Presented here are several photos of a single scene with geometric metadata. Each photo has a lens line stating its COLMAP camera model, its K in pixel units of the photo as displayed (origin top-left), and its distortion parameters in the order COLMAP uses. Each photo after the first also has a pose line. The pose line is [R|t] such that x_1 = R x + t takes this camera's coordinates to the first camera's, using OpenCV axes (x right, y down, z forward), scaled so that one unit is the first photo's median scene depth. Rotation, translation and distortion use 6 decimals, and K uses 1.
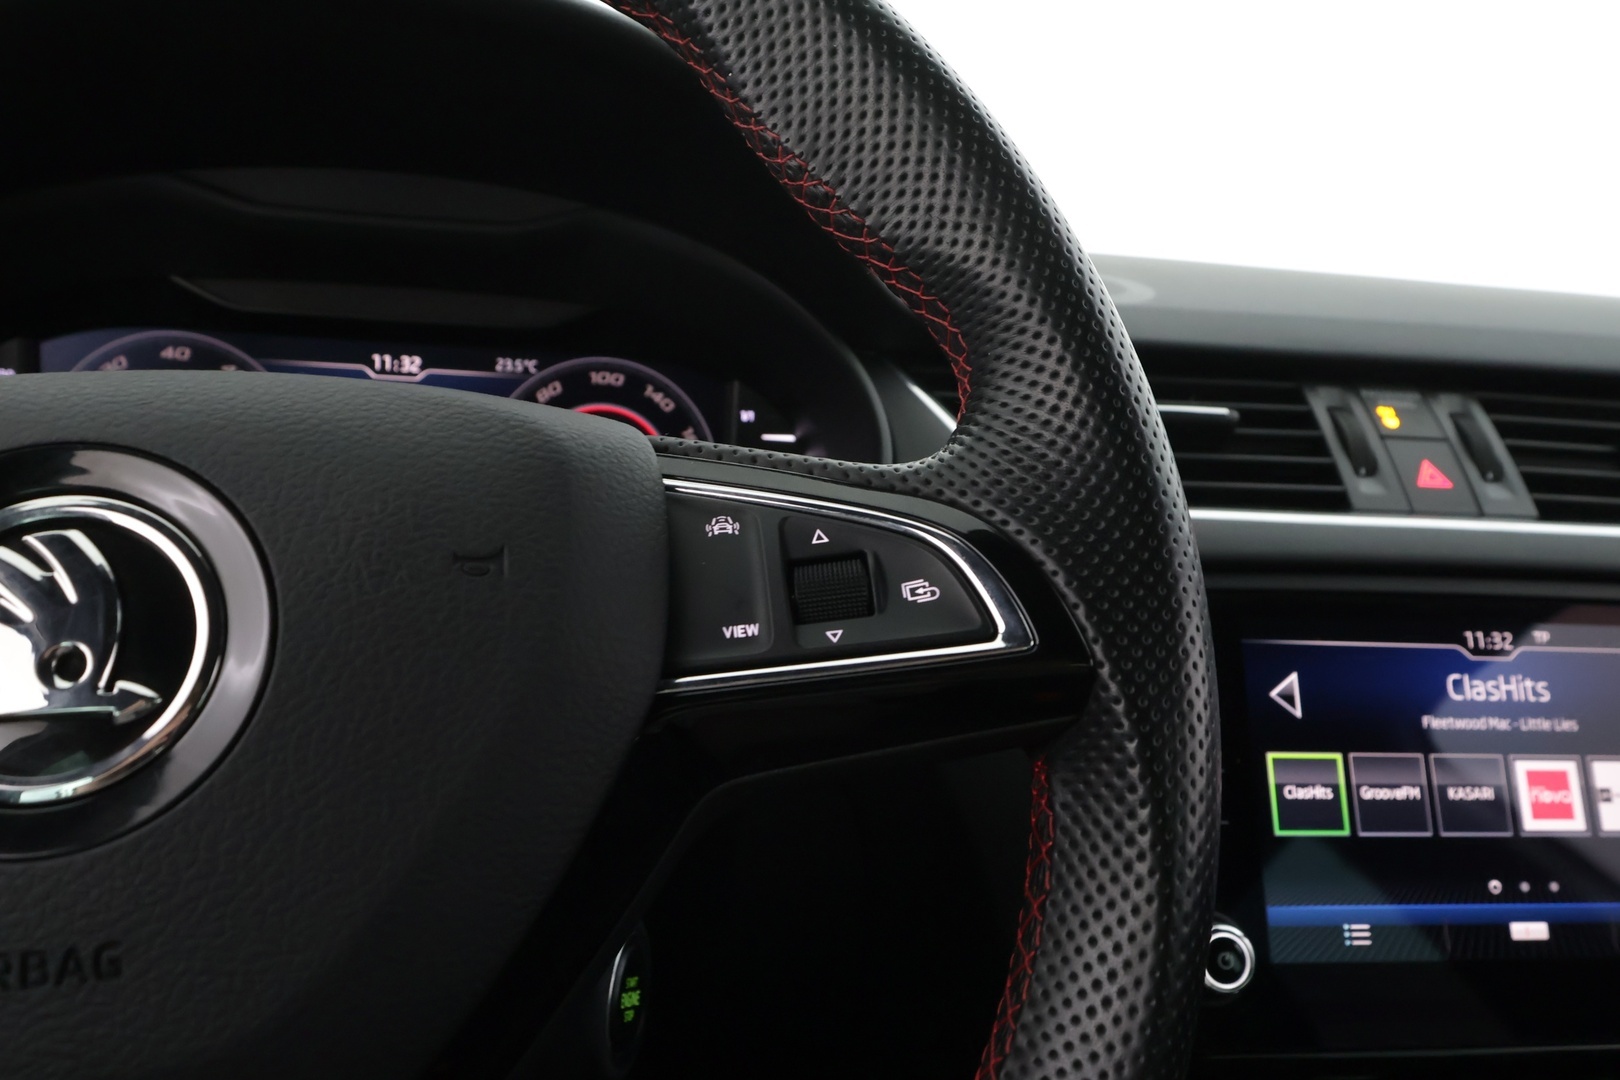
lens RADIAL K [[1116.7, 0, 813.7], [0, 1116.7, 441.7], [0, 0, 1]] dist [0.112342, 0.001333]
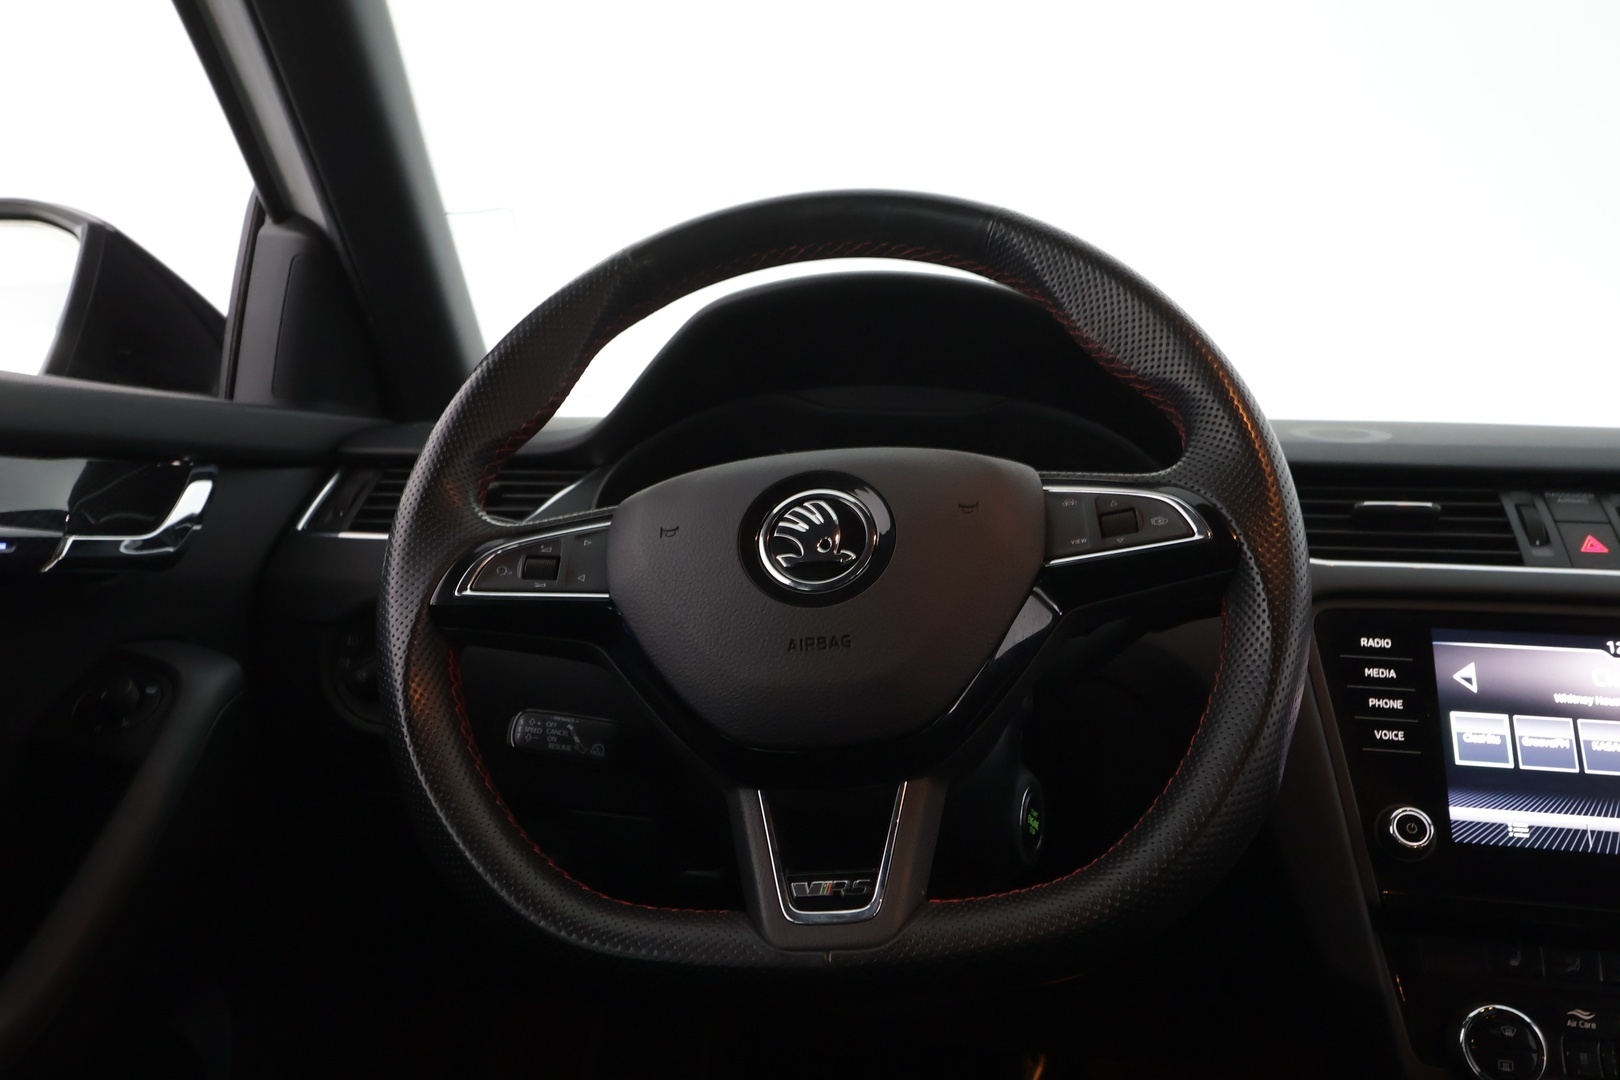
lens RADIAL K [[1285.7, 0, 807.8], [0, 1285.7, 516.5], [0, 0, 1]] dist [0.006014, -0.010358]
pose [[0.956868, -0.057937, -0.284686, 0.140613], [0.005869, 0.983568, -0.180443, 0.533817], [0.290463, 0.170989, 0.941485, -1.480052]]
